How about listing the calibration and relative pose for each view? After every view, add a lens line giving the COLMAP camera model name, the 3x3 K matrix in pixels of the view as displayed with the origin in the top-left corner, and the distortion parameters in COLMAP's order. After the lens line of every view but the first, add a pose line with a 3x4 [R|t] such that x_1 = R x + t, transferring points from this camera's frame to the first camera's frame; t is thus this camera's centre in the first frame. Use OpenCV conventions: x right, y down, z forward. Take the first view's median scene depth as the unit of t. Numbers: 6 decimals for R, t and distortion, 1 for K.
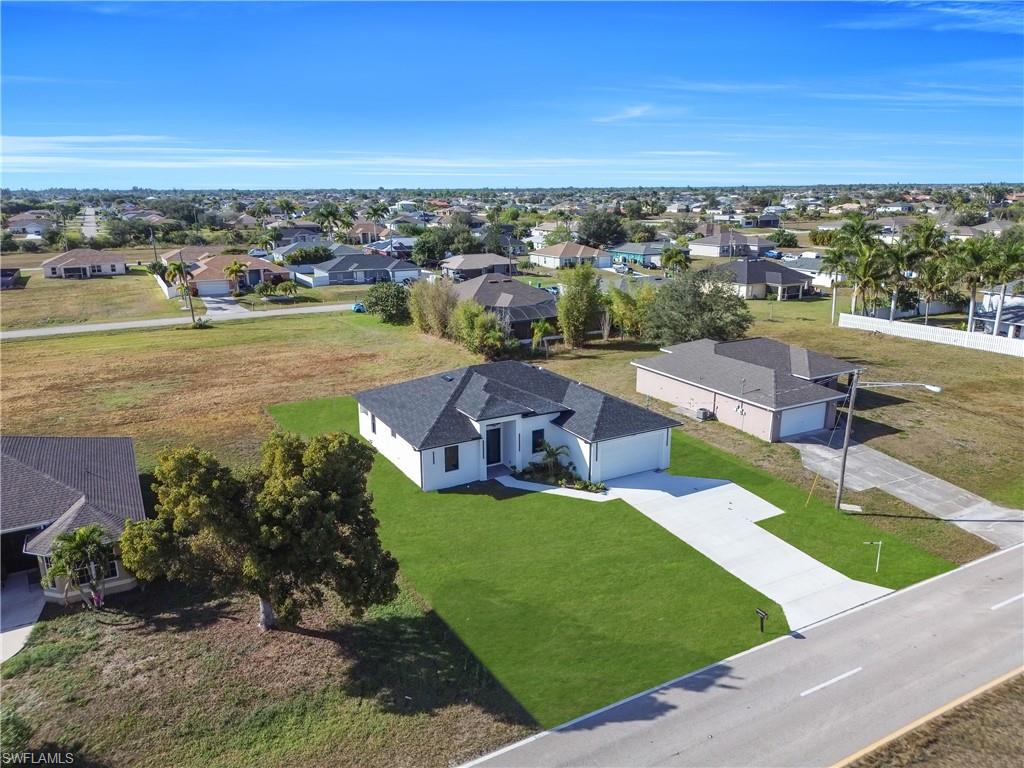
lens RADIAL K [[716.9, 0, 510.9], [0, 716.9, 387.2], [0, 0, 1]] dist [0.069704, -0.068520]
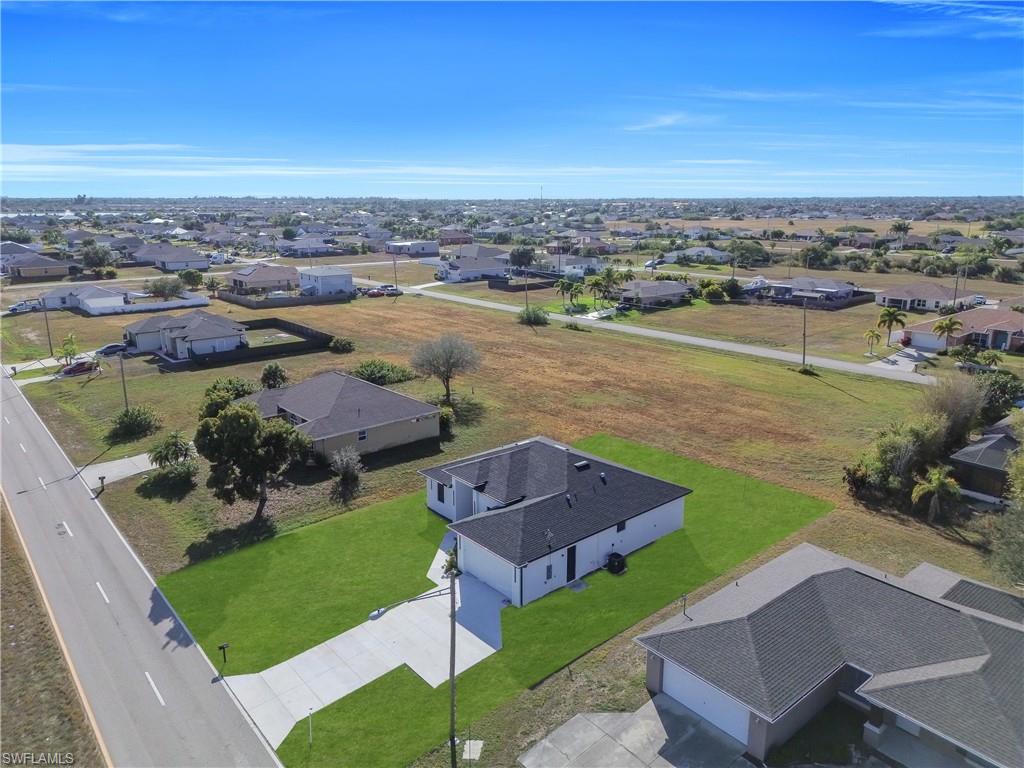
lens RADIAL K [[716.9, 0, 510.9], [0, 716.9, 387.2], [0, 0, 1]] dist [0.069704, -0.068520]
pose [[0.205269, 0.256097, -0.944605, 0.944677], [-0.261913, 0.944329, 0.199107, -0.312796], [0.943009, 0.206534, 0.260917, 0.638770]]
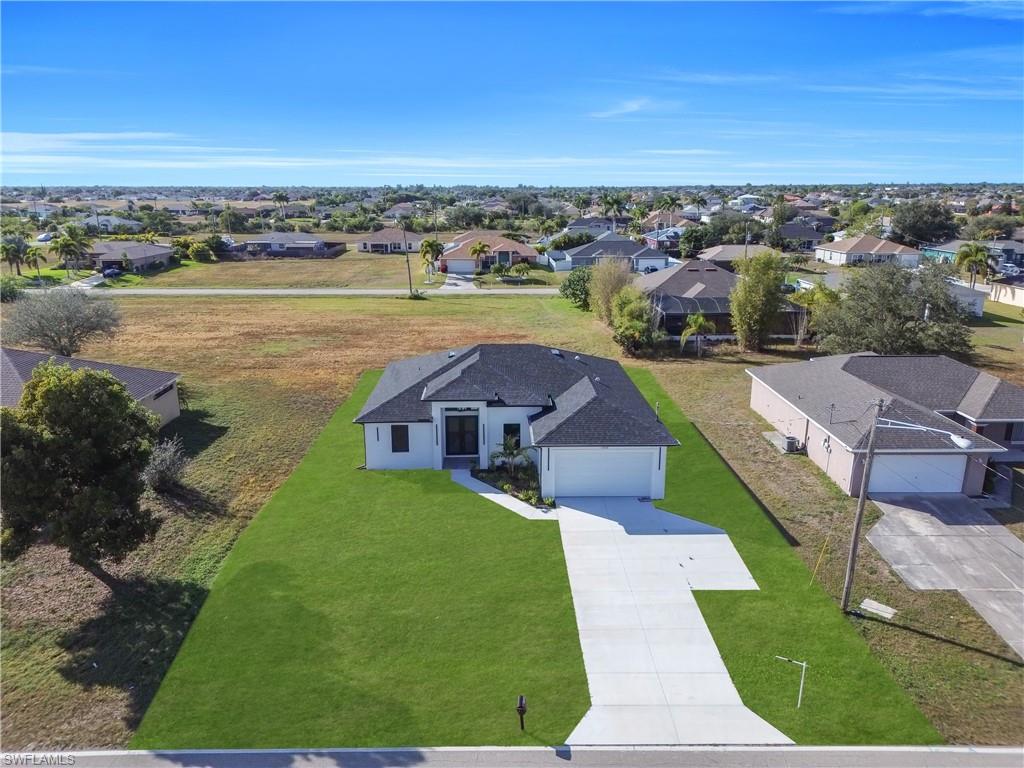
lens RADIAL K [[716.9, 0, 510.9], [0, 716.9, 387.2], [0, 0, 1]] dist [0.069704, -0.068520]
pose [[0.886117, 0.129704, -0.444942, 0.373628], [-0.127982, 0.991191, 0.034061, -0.011403], [0.445440, 0.026762, 0.894911, 0.214066]]
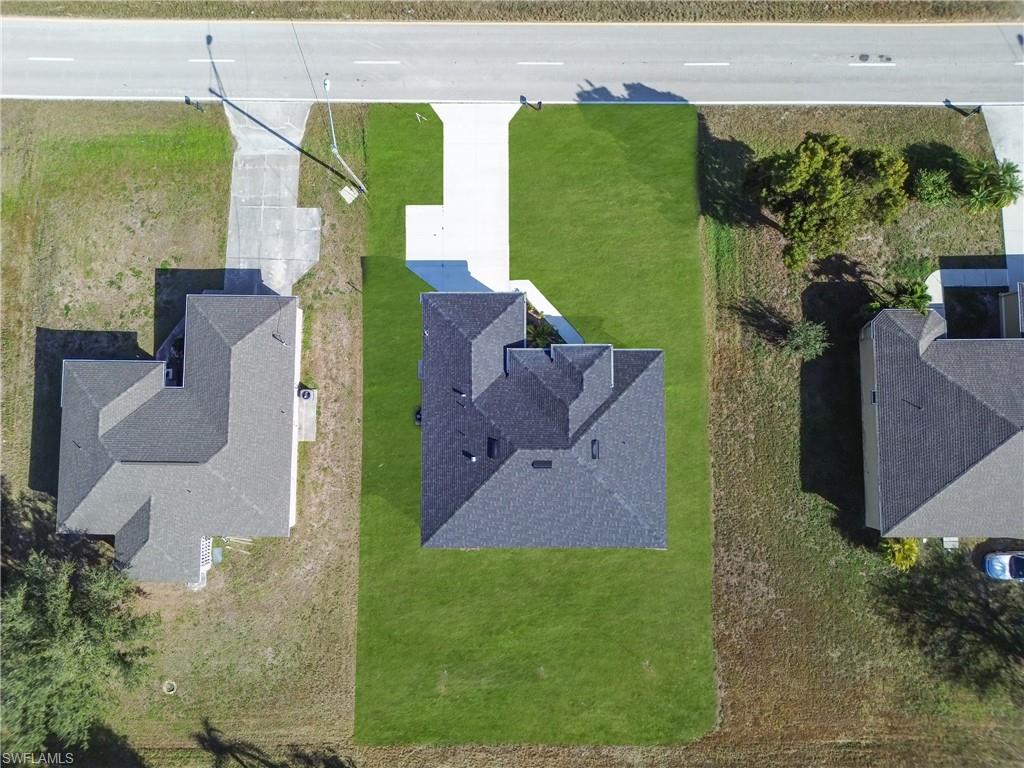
lens RADIAL K [[716.9, 0, 510.9], [0, 716.9, 387.2], [0, 0, 1]] dist [0.069704, -0.068520]
pose [[-0.876432, -0.479325, 0.045975, 0.004673], [0.145656, -0.172894, 0.974111, -0.900246], [-0.458967, 0.860439, 0.221347, 0.746399]]
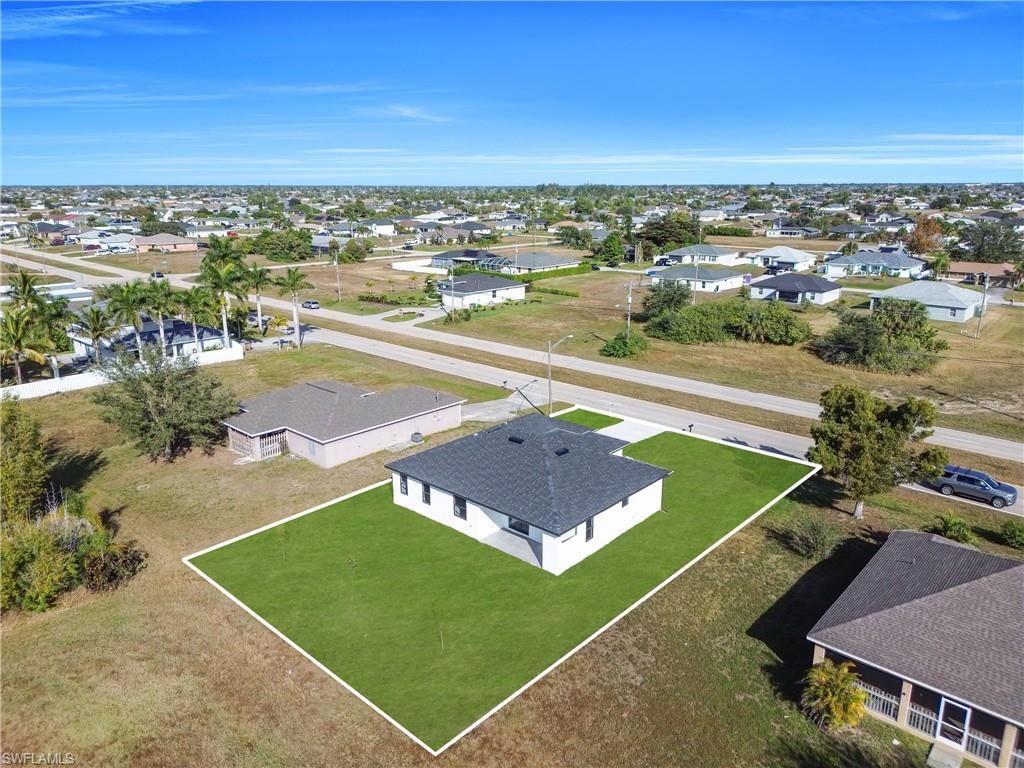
lens RADIAL K [[716.9, 0, 510.9], [0, 716.9, 387.2], [0, 0, 1]] dist [0.069704, -0.068520]
pose [[-0.326620, -0.248721, 0.911843, -0.933948], [0.256215, 0.905330, 0.338720, -0.442099], [-0.909765, 0.344261, -0.231973, 1.226510]]
